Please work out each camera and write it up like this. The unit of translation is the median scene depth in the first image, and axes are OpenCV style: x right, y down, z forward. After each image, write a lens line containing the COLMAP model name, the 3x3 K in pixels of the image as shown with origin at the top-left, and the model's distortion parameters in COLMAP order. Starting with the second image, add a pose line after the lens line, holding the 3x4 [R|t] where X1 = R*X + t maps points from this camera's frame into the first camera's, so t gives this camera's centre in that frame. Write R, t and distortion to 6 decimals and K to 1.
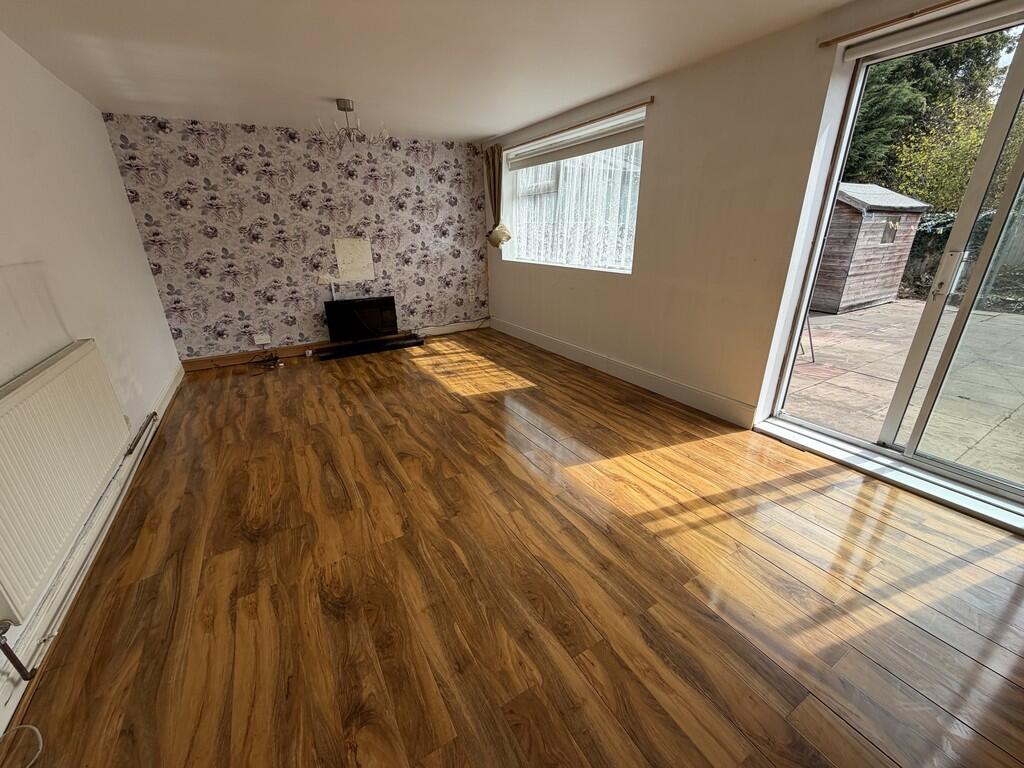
lens RADIAL K [[409.9, 0, 516.4], [0, 409.9, 383.1], [0, 0, 1]] dist [0.006431, -0.000207]
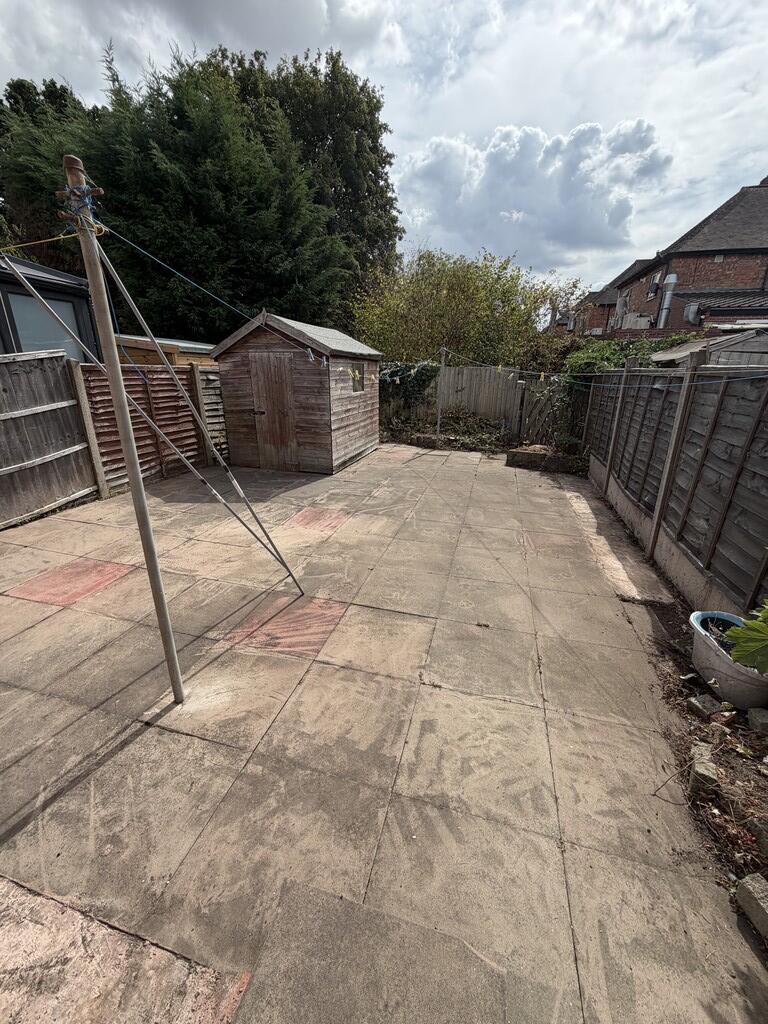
lens RADIAL K [[409.9, 0, 382.8], [0, 409.9, 512.9], [0, 0, 1]] dist [0.006431, -0.000207]
pose [[0.734574, -0.209206, 0.645472, 0.284841], [0.225581, 0.972468, 0.058469, -0.115088], [-0.639933, 0.102657, 0.761542, 0.288113]]
